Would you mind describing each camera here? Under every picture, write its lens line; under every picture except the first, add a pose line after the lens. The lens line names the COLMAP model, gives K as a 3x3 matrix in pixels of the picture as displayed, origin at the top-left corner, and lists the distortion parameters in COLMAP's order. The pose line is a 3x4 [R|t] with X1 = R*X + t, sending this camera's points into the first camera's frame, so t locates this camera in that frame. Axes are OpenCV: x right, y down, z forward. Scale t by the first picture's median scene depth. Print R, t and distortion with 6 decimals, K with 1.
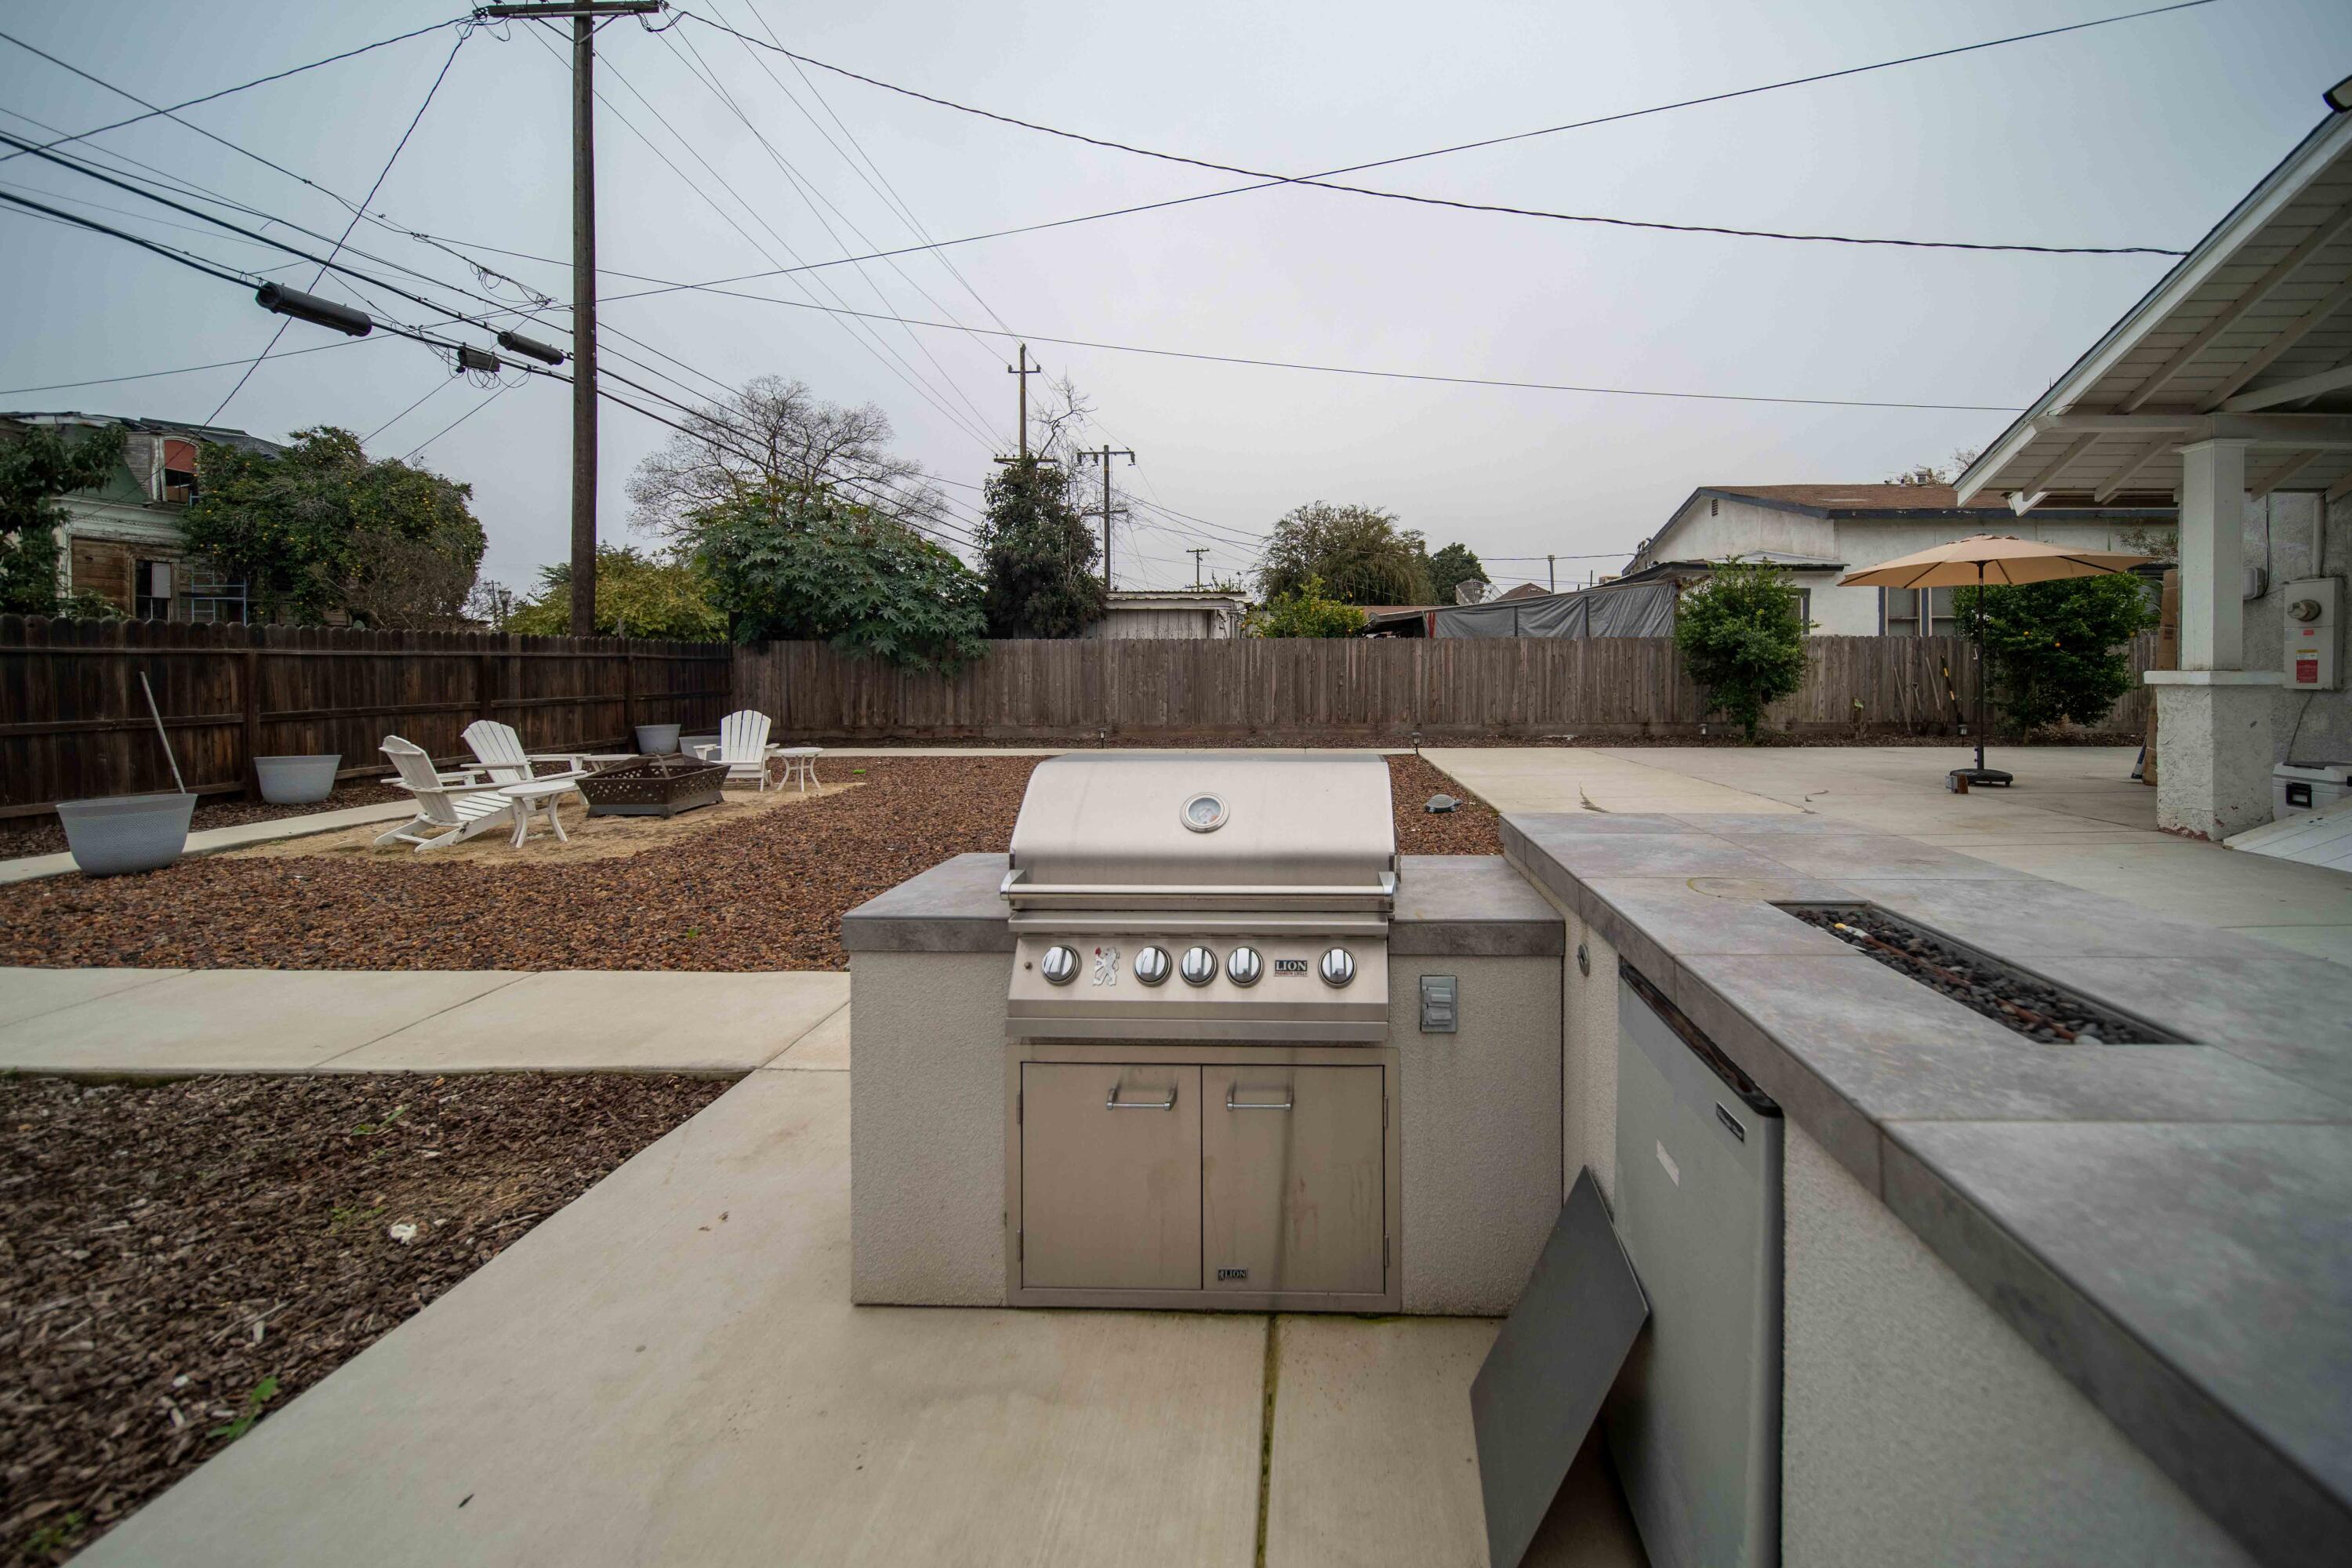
lens RADIAL K [[877.5, 0, 1302.9], [0, 877.5, 671.9], [0, 0, 1]] dist [-0.000886, -0.000372]
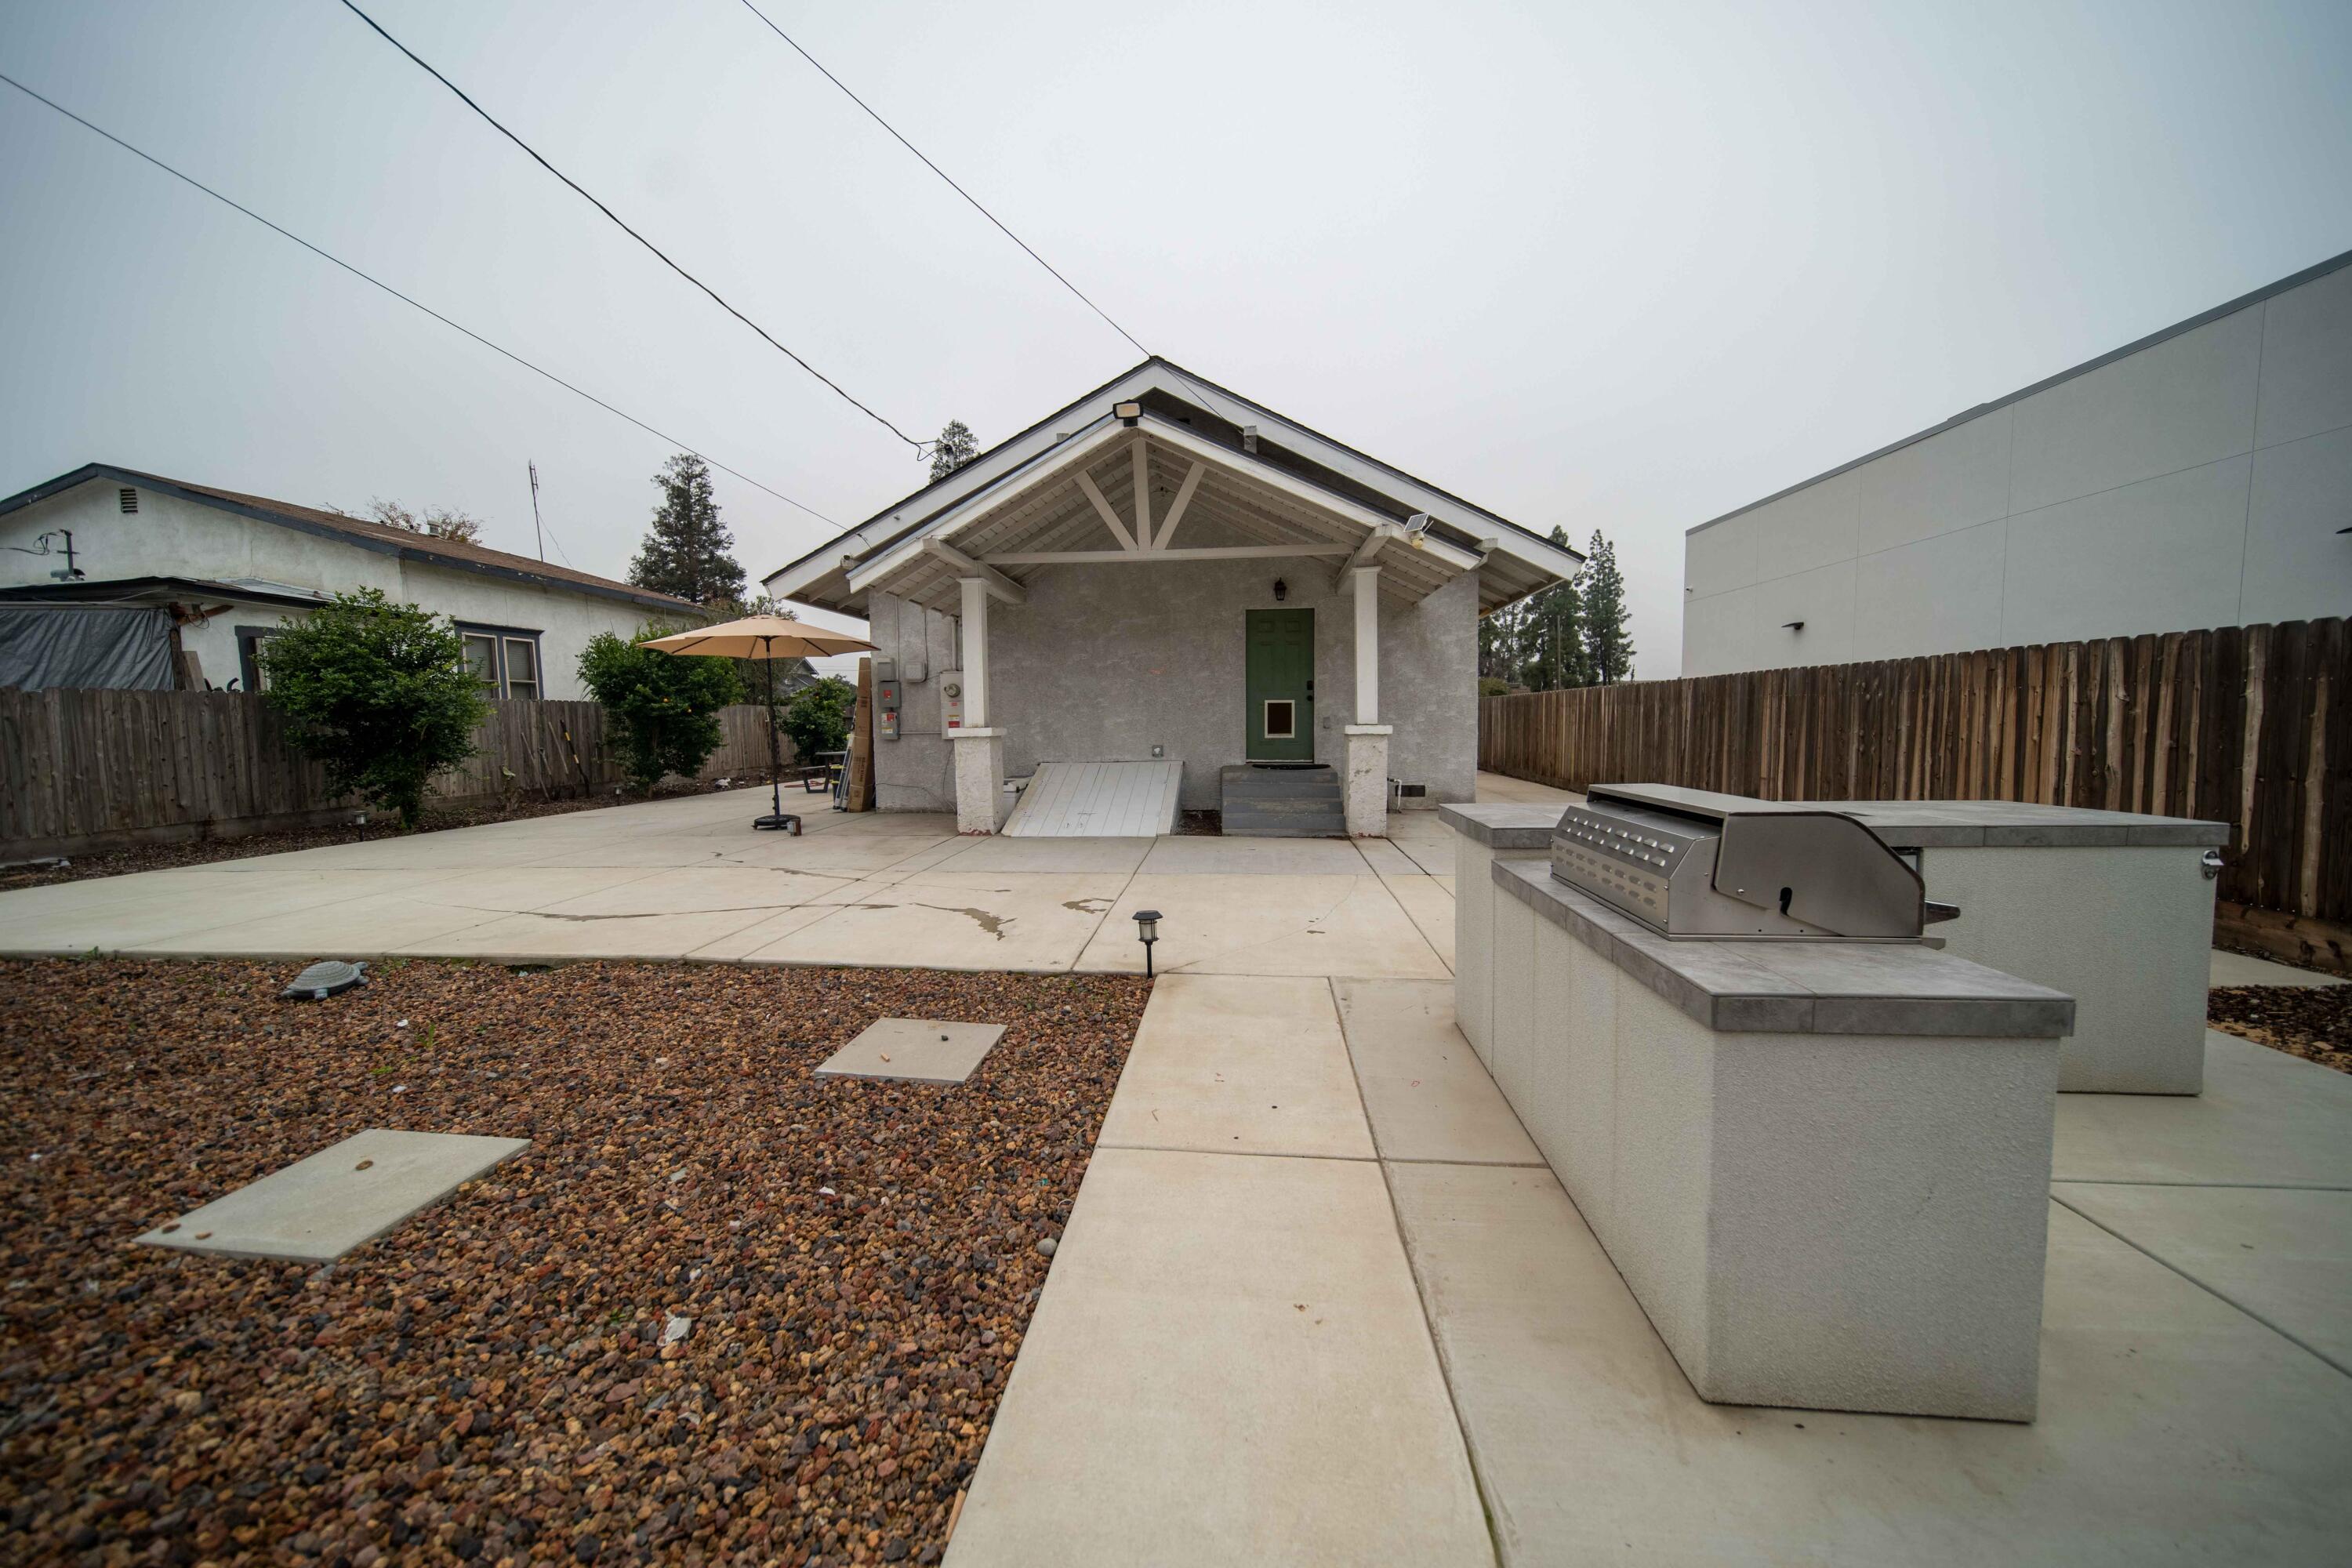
lens RADIAL K [[838.1, 0, 1159.1], [0, 838.1, 781.4], [0, 0, 1]] dist [-0.001064, -0.000292]
pose [[0.080304, -0.070766, 0.994255, -0.187765], [0.020067, 0.997389, 0.069368, -0.001205], [-0.996568, 0.014381, 0.081515, 0.246842]]
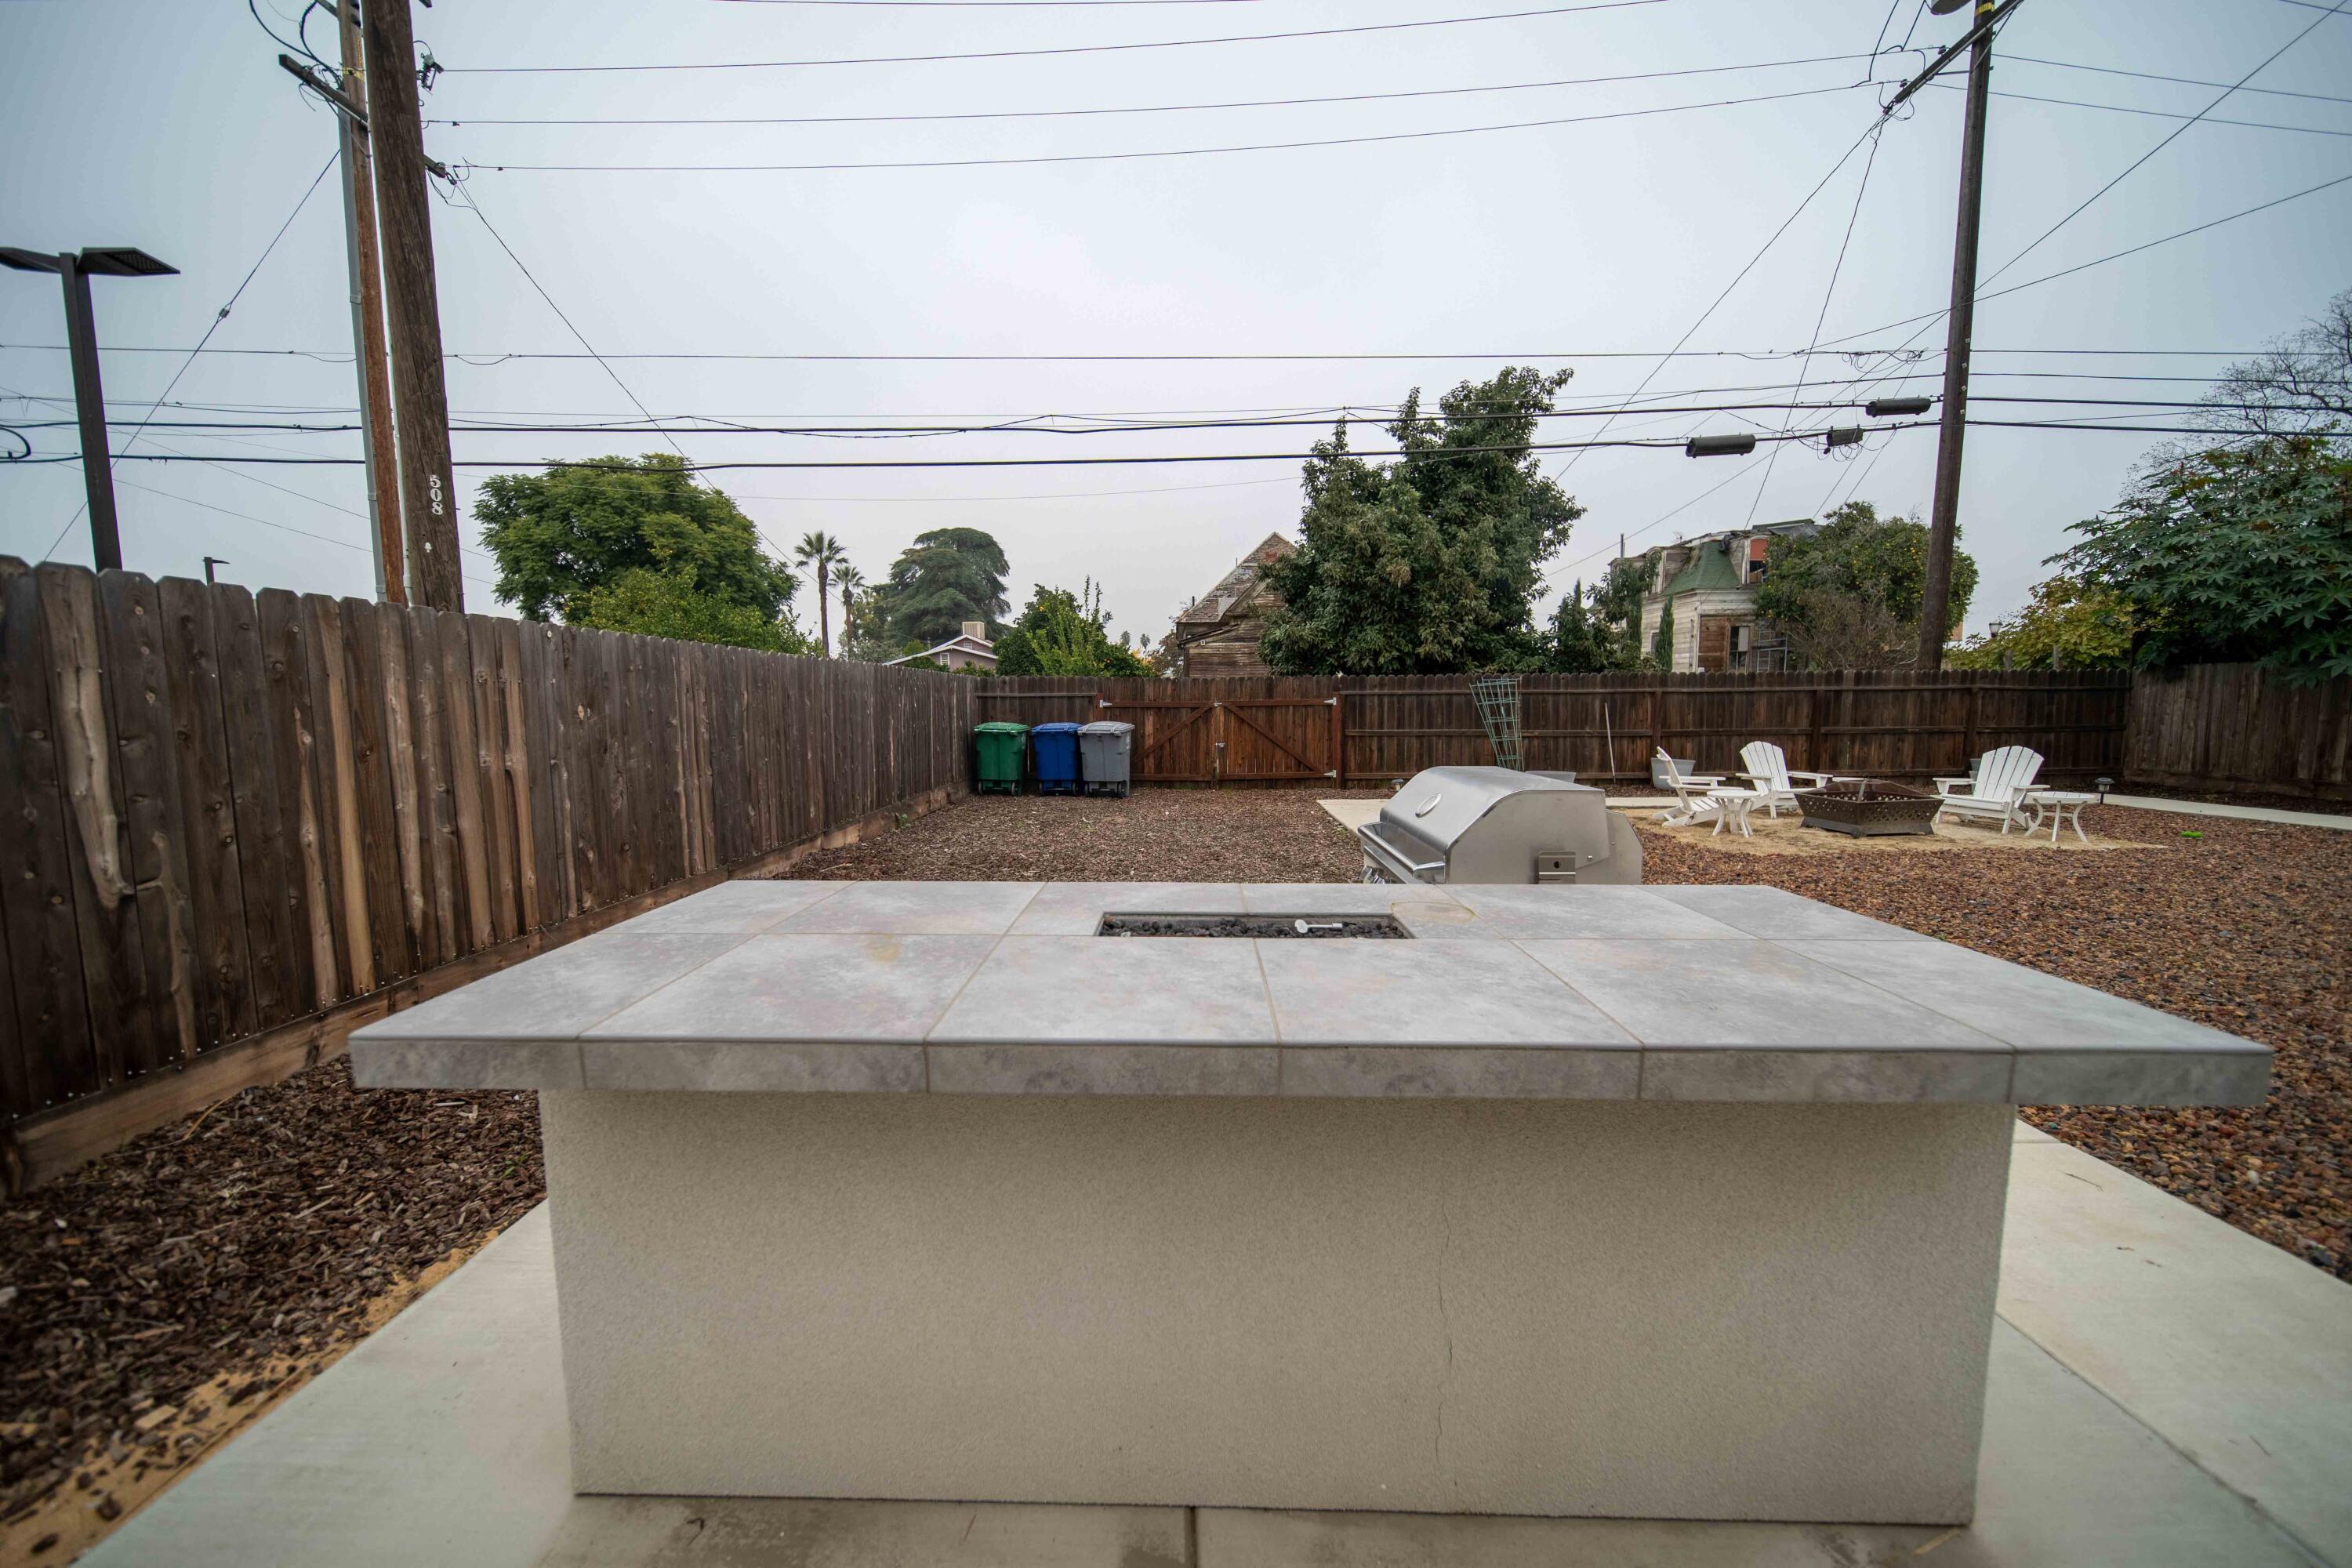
lens RADIAL K [[838.1, 0, 1159.1], [0, 838.1, 781.4], [0, 0, 1]] dist [-0.001064, -0.000292]
pose [[-0.013170, 0.095255, -0.995366, 0.174261], [-0.000883, 0.995451, 0.095275, -0.001576], [0.999913, 0.002133, -0.013026, 0.073164]]
